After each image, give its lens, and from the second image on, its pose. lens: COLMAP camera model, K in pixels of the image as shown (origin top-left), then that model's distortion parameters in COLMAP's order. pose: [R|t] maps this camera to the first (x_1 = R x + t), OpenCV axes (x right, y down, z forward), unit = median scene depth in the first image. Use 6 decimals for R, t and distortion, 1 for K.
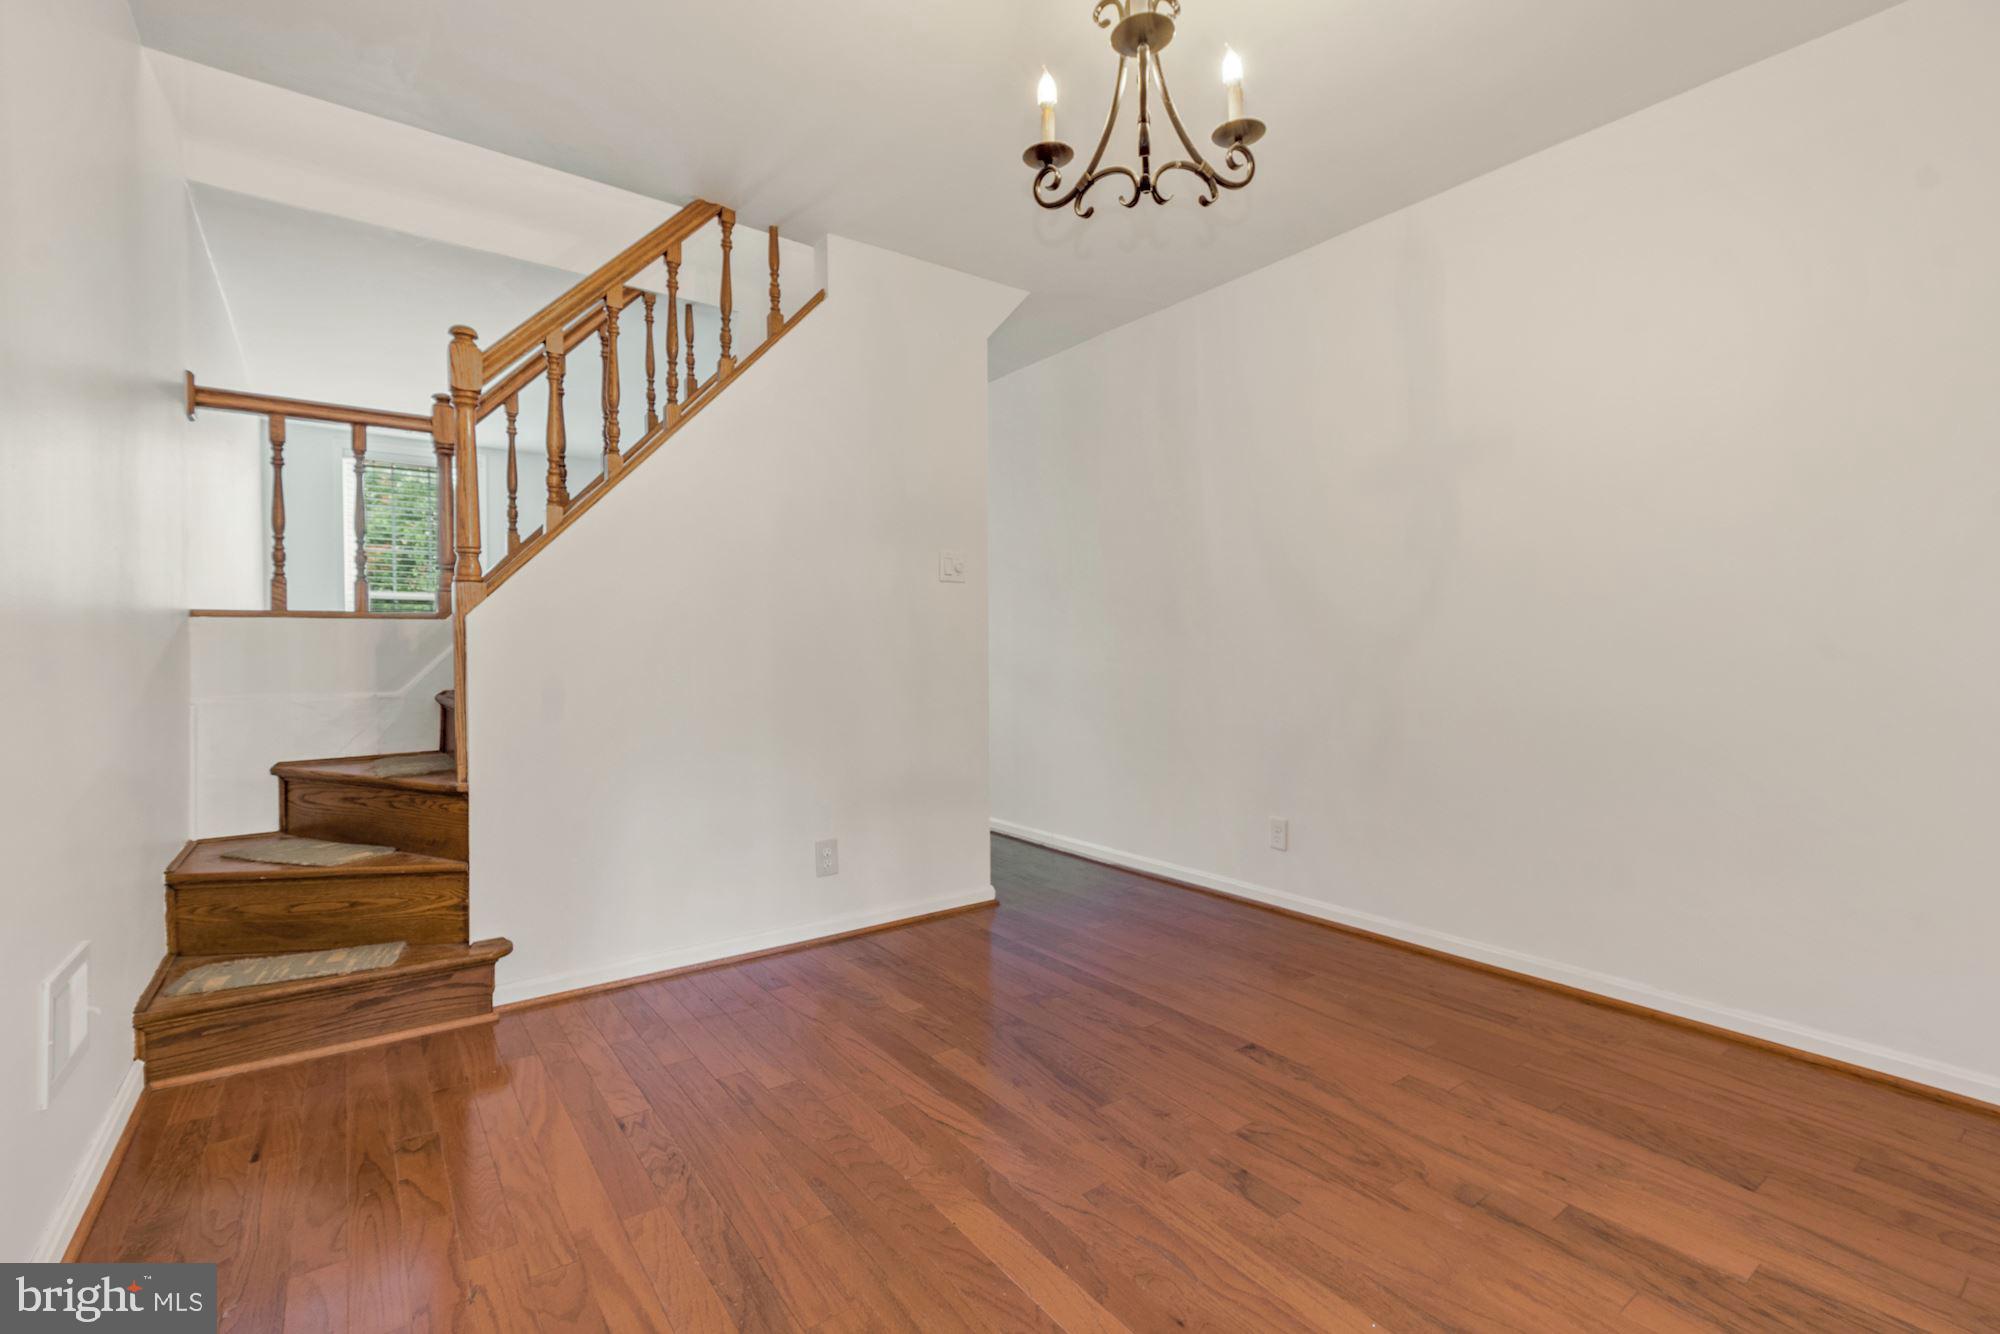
lens RADIAL K [[890.4, 0, 1006.0], [0, 890.4, 650.0], [0, 0, 1]] dist [-0.000644, -0.000817]
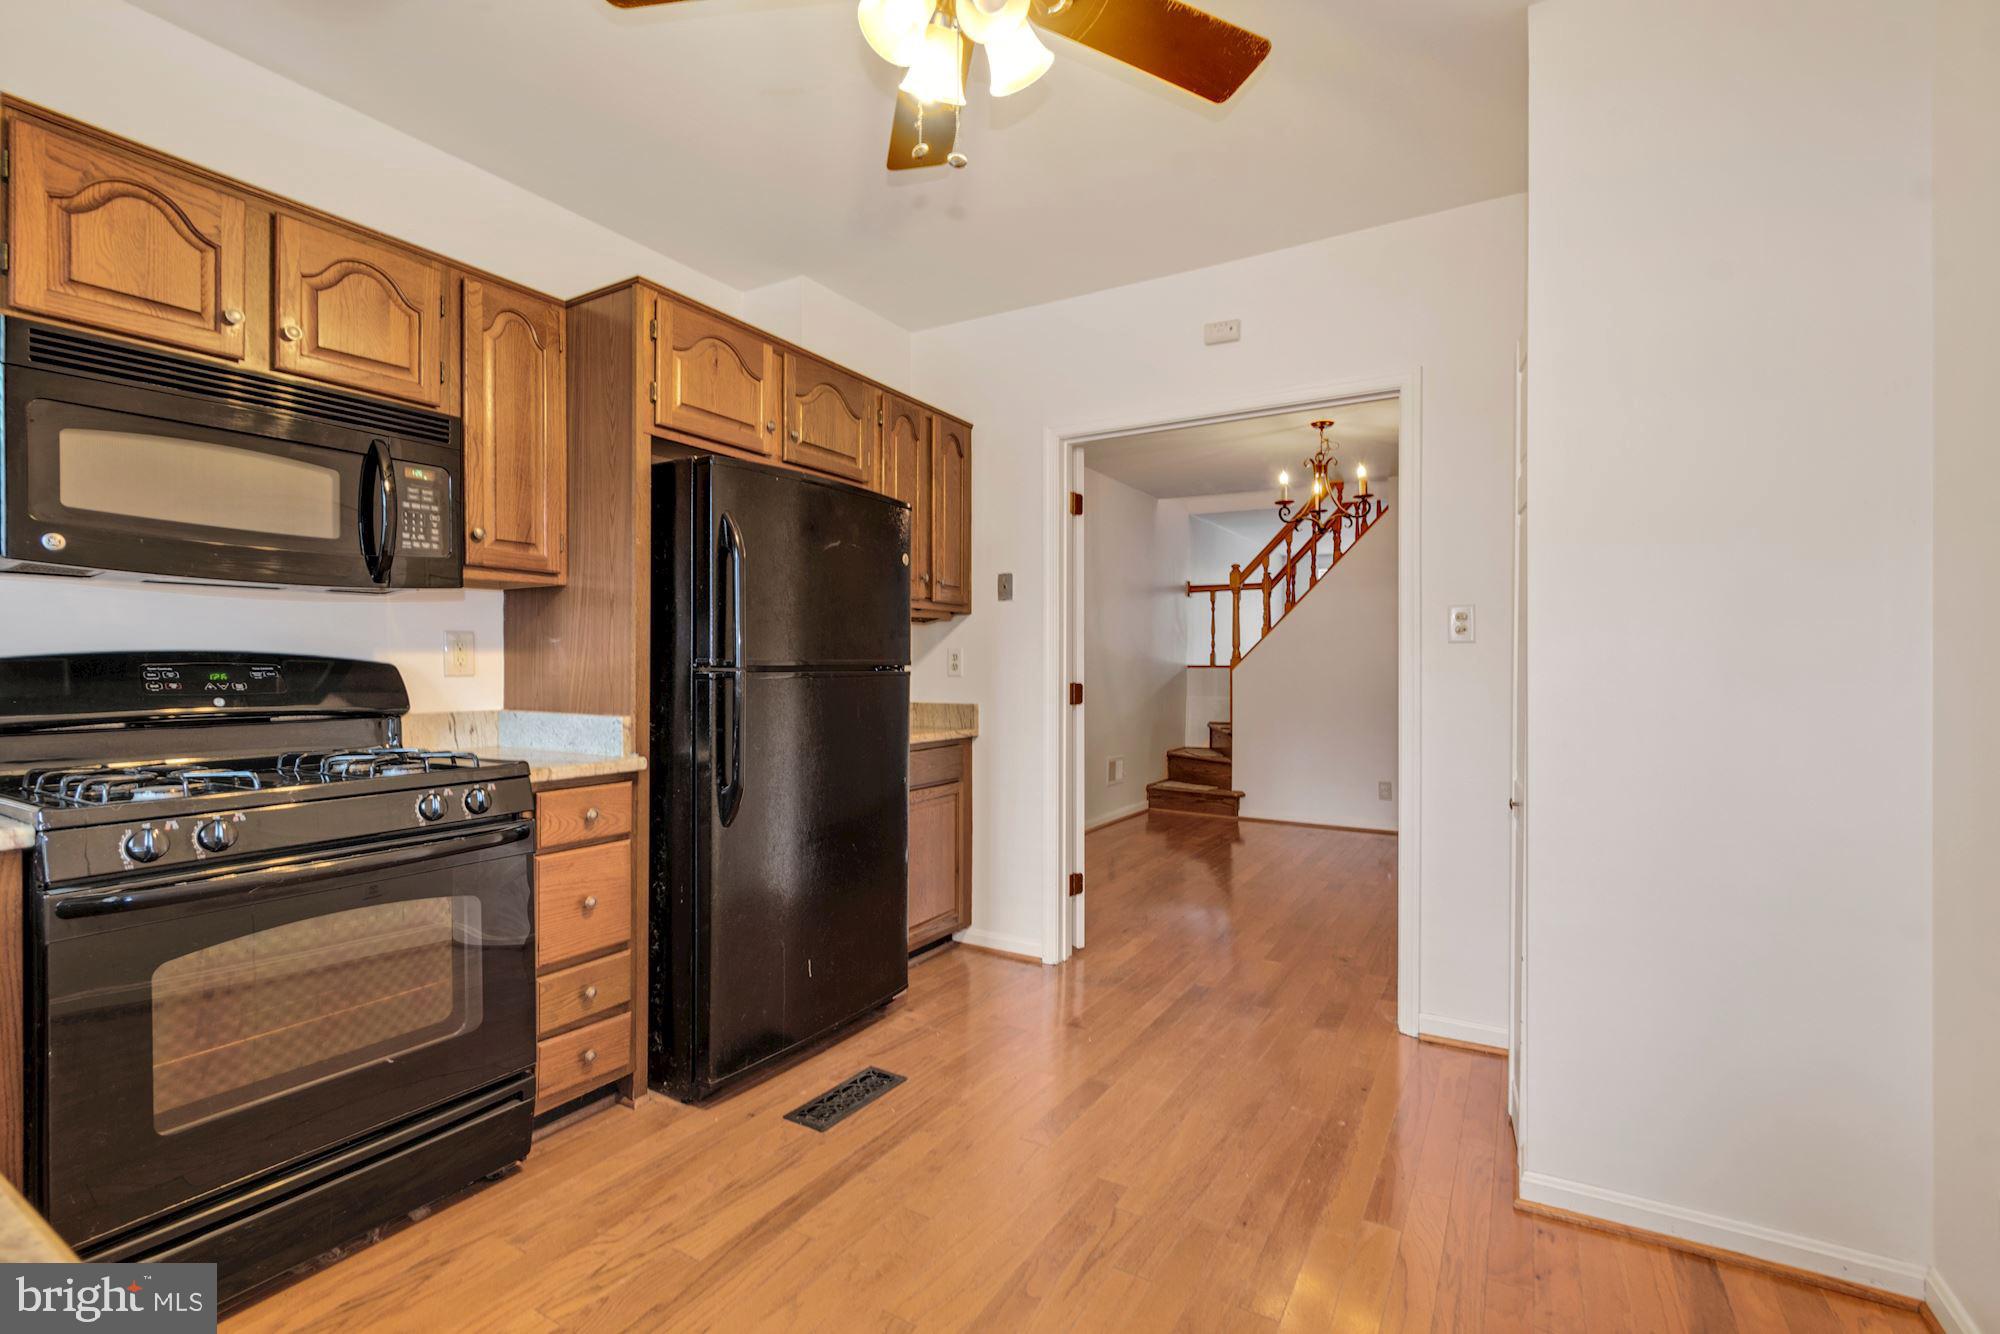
lens RADIAL K [[881.2, 0, 1002.3], [0, 881.2, 660.9], [0, 0, 1]] dist [-0.001918, -0.001228]
pose [[0.386783, 0.003866, -0.922163, 1.717951], [-0.005556, 0.999983, 0.001862, -0.075239], [0.922154, 0.004403, 0.386797, -0.745997]]
